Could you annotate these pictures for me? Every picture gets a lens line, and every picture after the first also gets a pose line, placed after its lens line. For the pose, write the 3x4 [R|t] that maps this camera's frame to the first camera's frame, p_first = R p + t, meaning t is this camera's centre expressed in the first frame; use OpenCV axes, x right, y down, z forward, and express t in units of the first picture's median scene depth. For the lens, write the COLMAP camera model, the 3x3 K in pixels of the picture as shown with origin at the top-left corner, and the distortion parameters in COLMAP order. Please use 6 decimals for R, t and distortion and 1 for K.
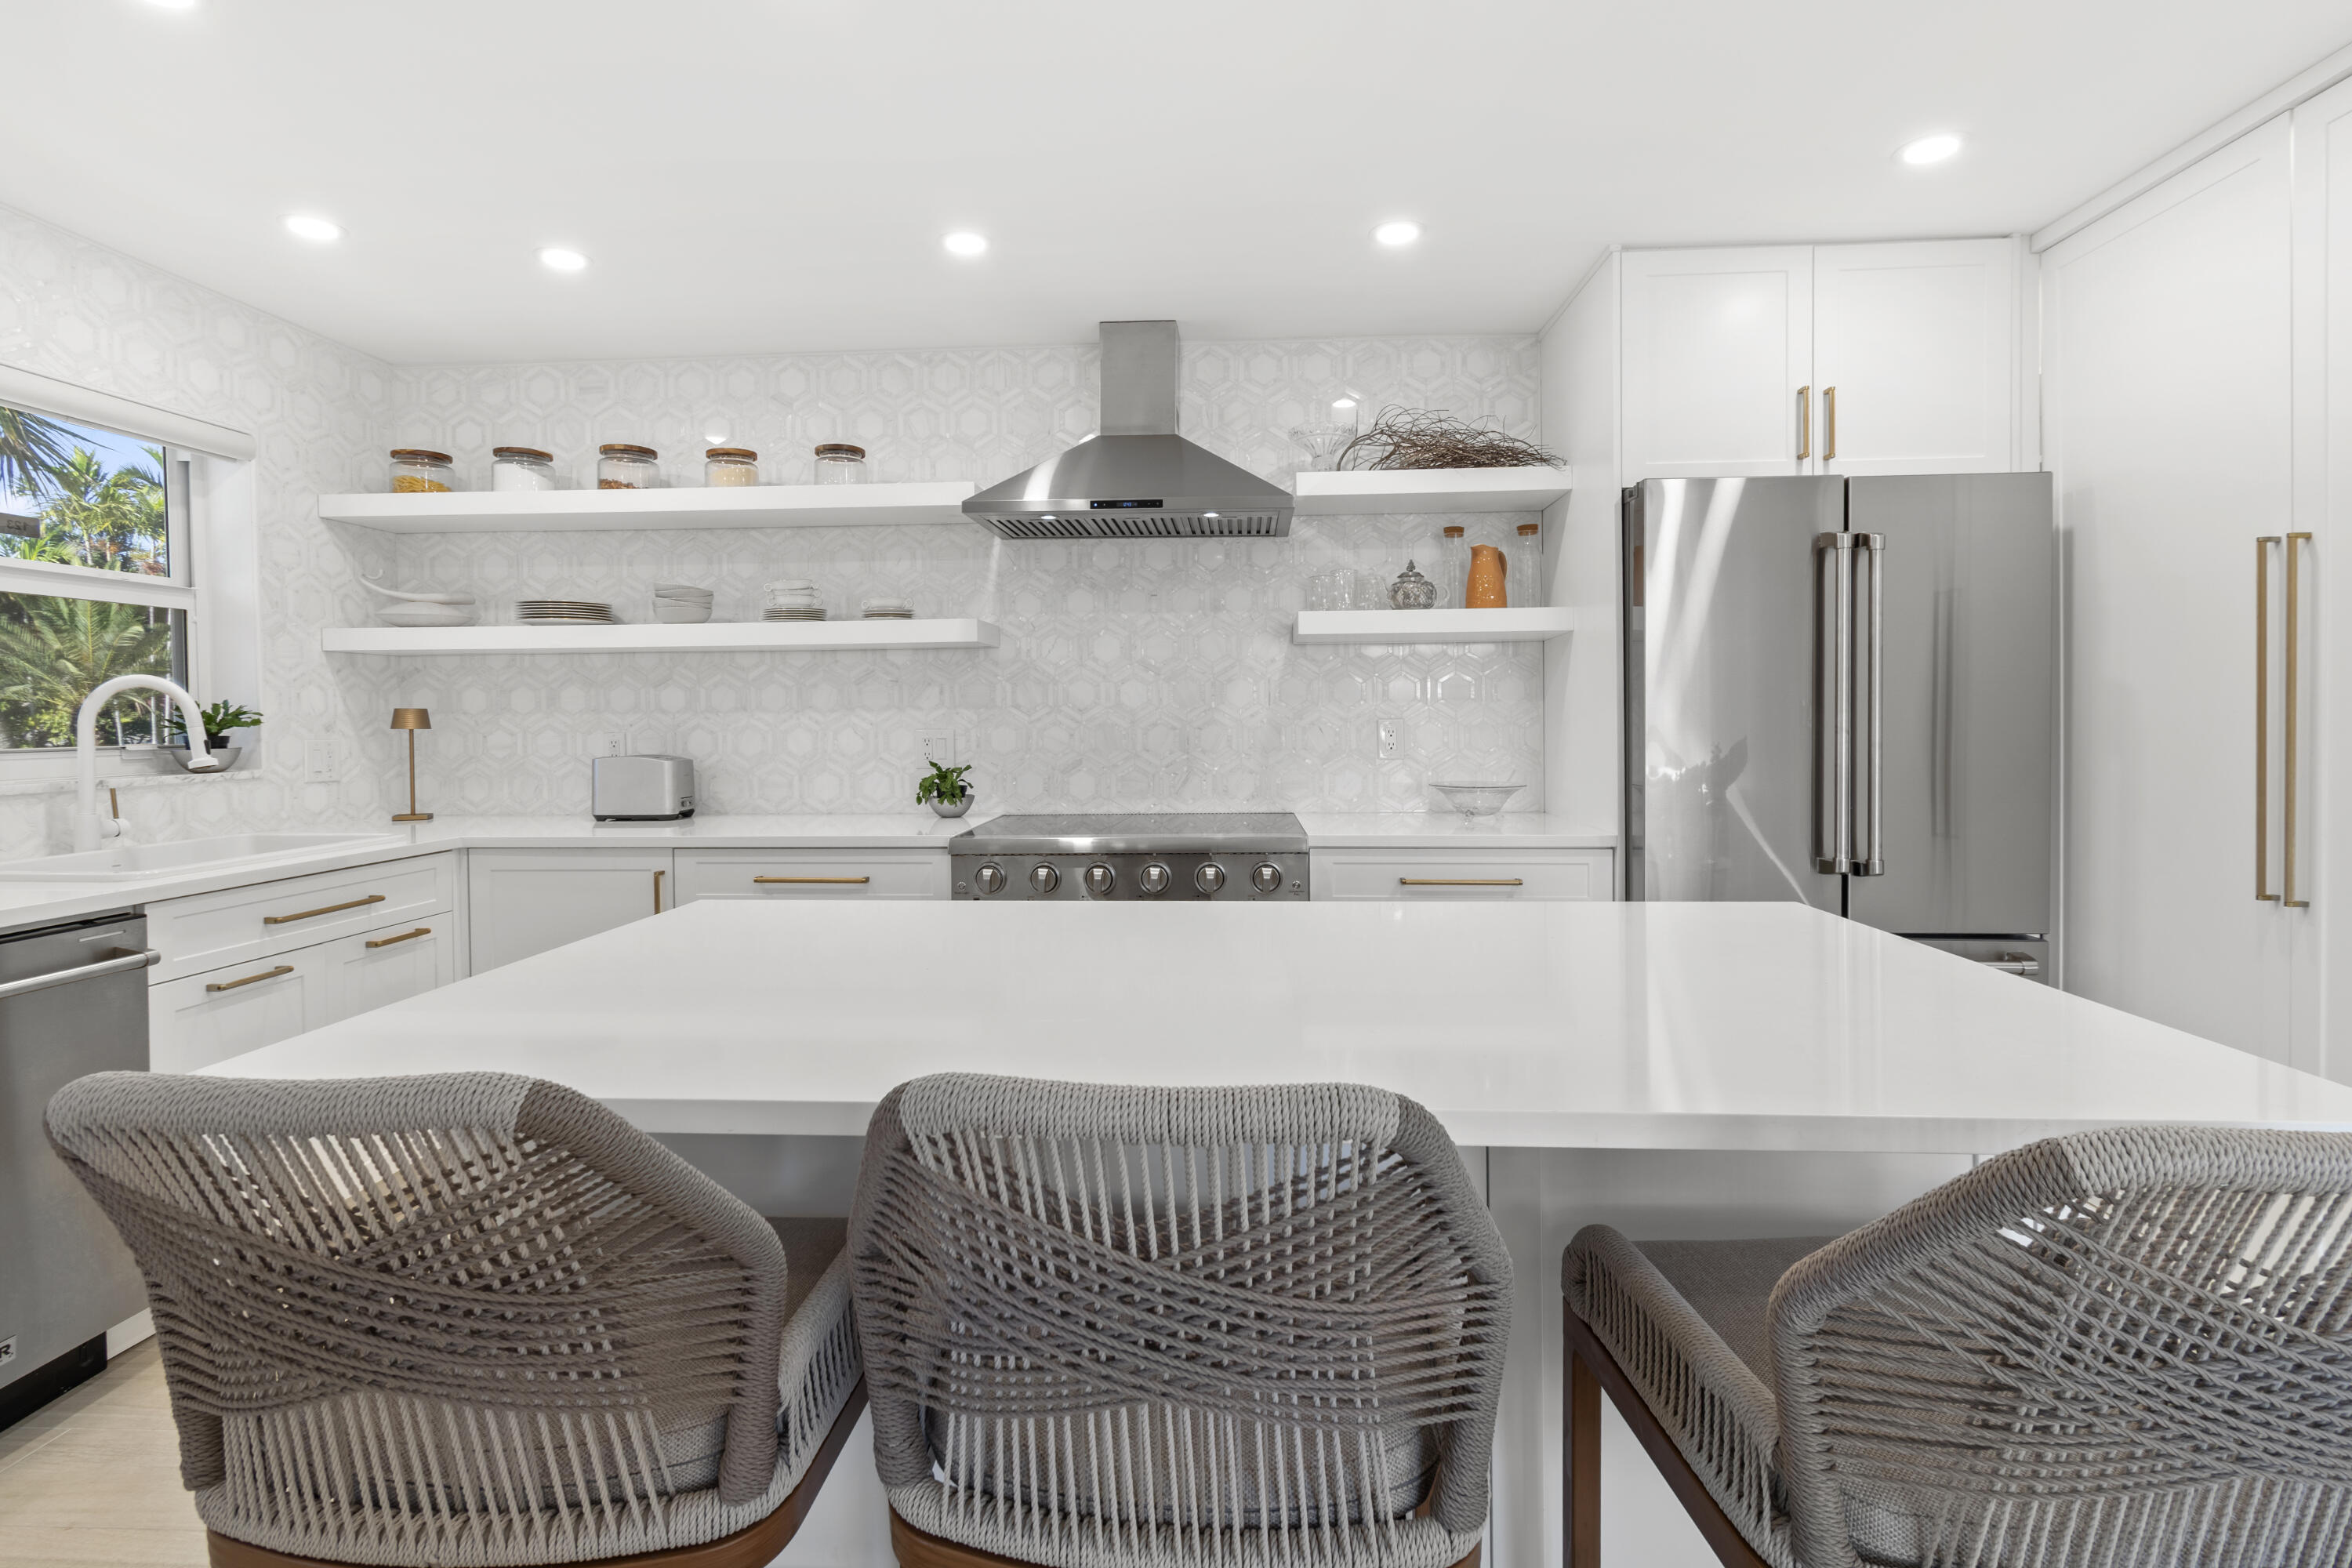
lens RADIAL K [[1099.8, 0, 1164.9], [0, 1099.8, 730.6], [0, 0, 1]] dist [0.001946, 0.000046]
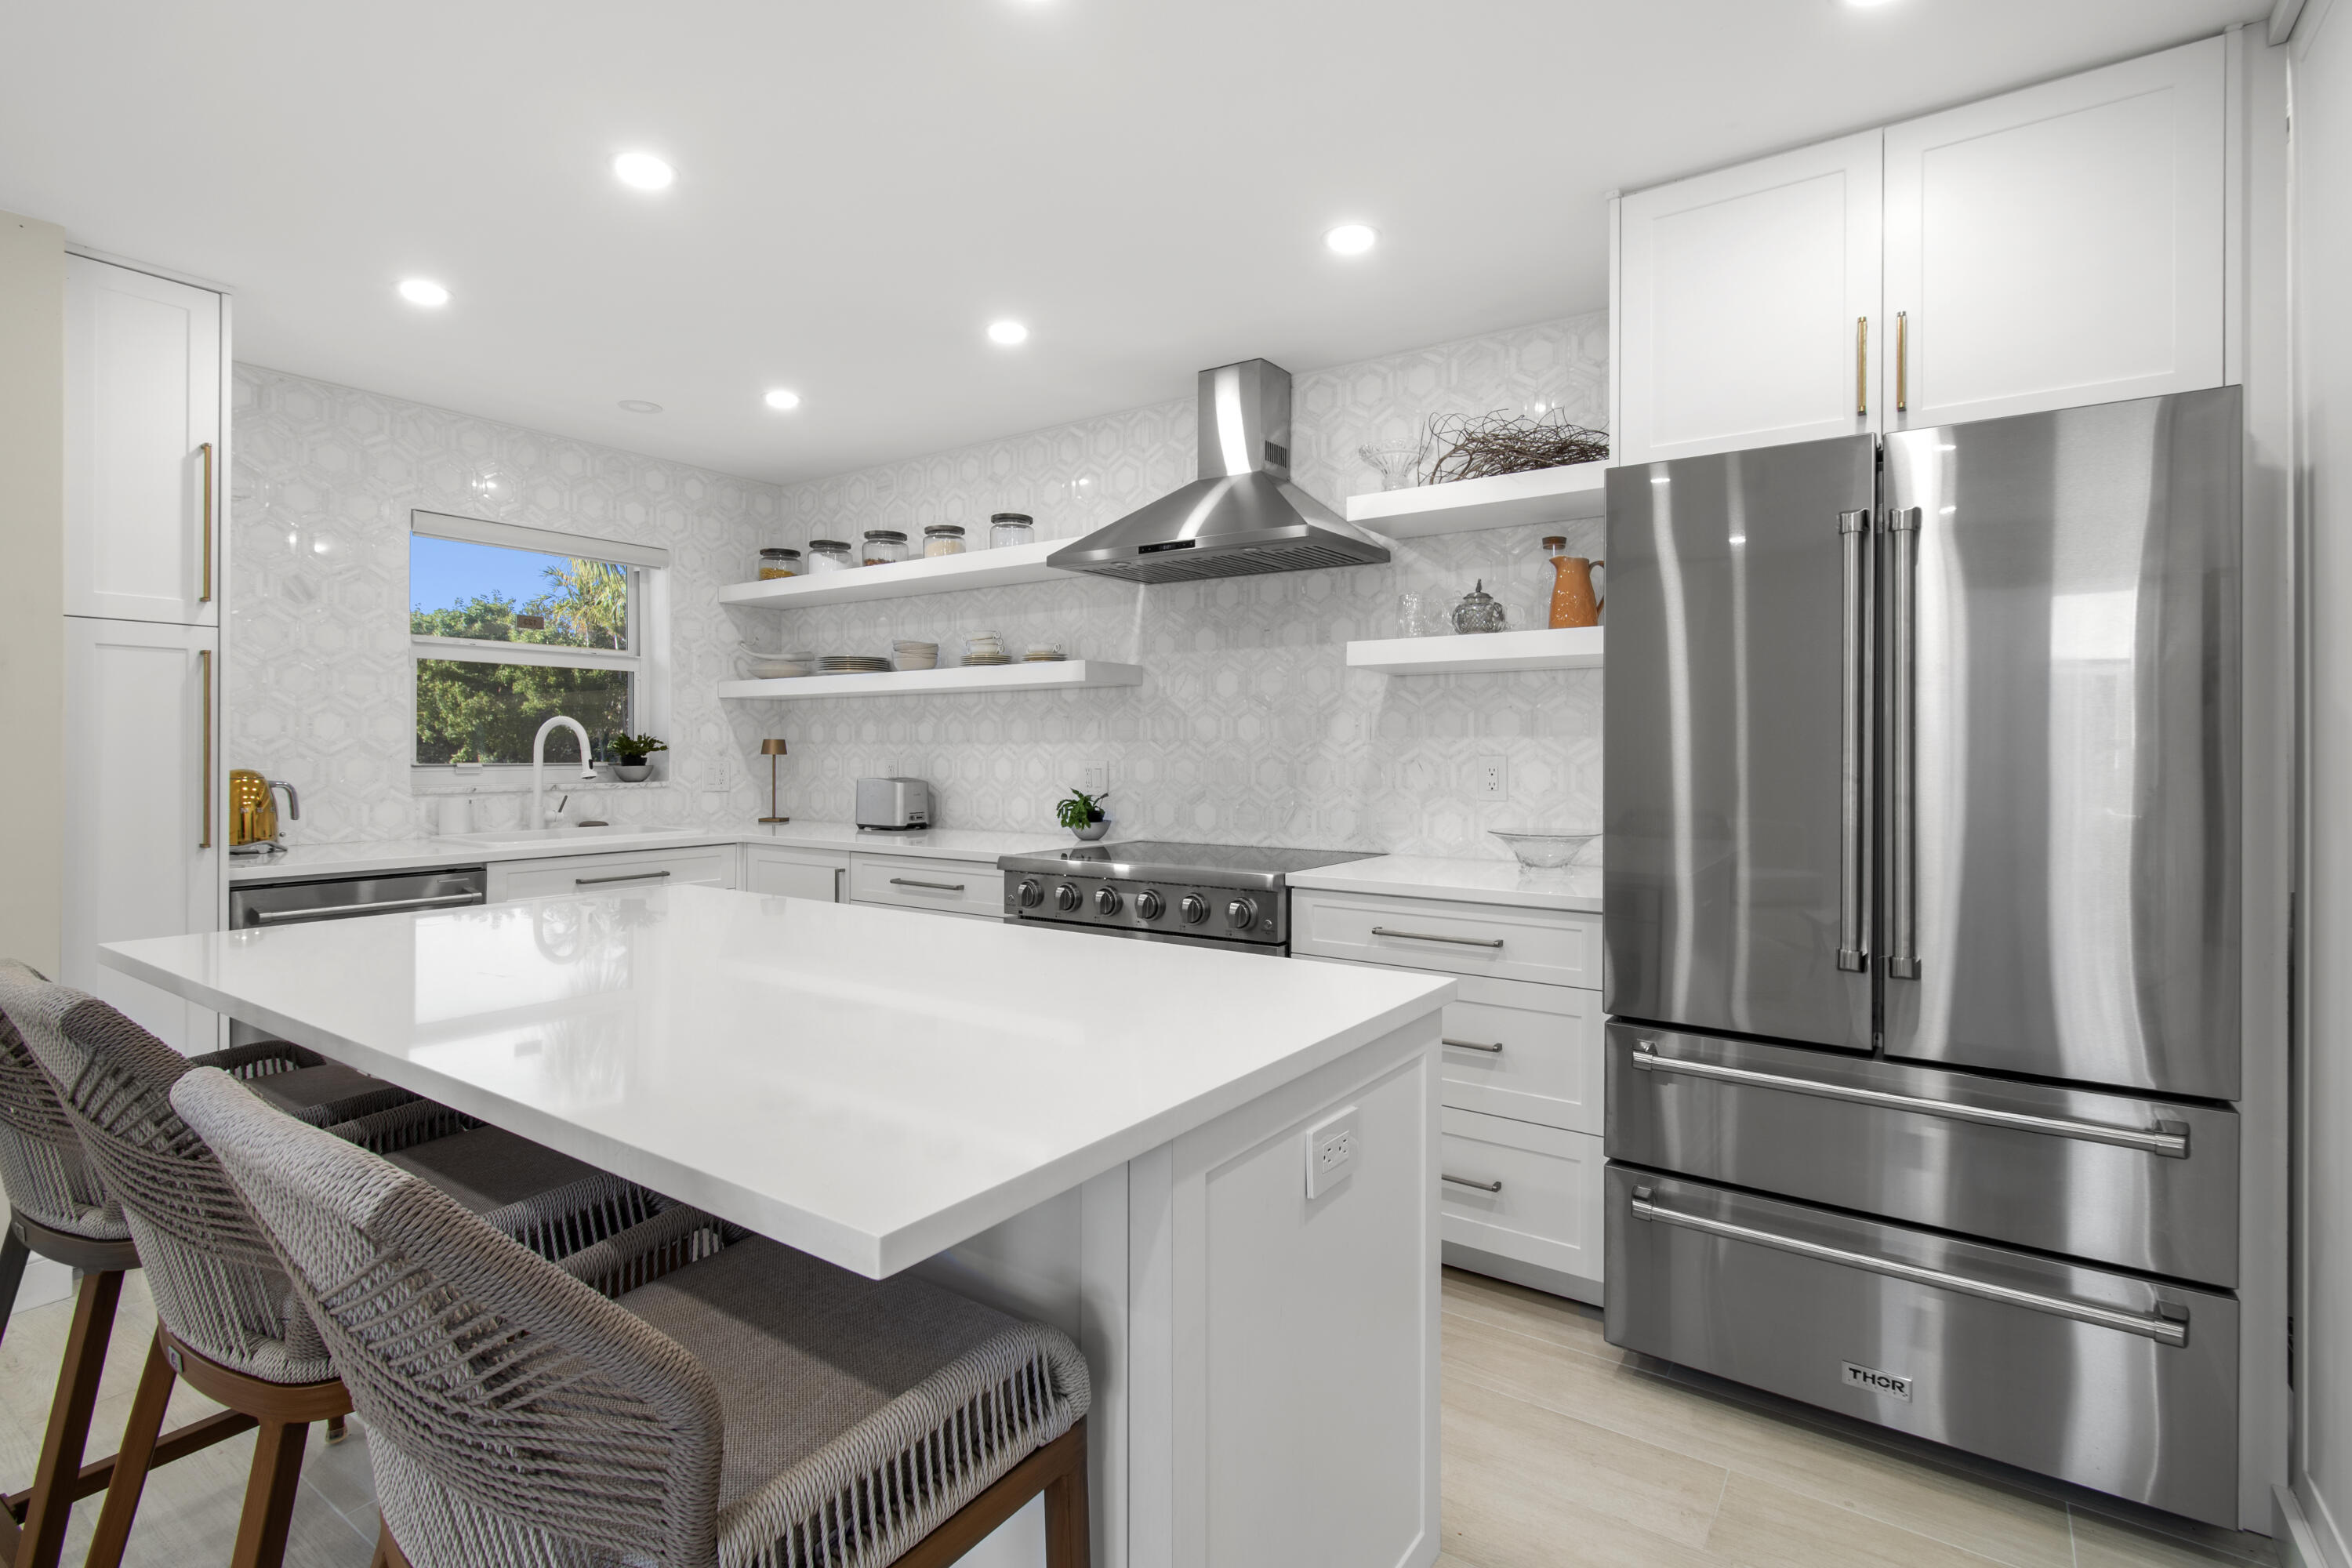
lens RADIAL K [[1105.5, 0, 1173.5], [0, 1105.5, 752.1], [0, 0, 1]] dist [0.000186, 0.000026]
pose [[0.857119, 0.010936, -0.515003, 0.441521], [-0.017045, 0.999829, -0.007137, -0.002994], [0.514837, 0.014896, 0.857159, 0.090588]]
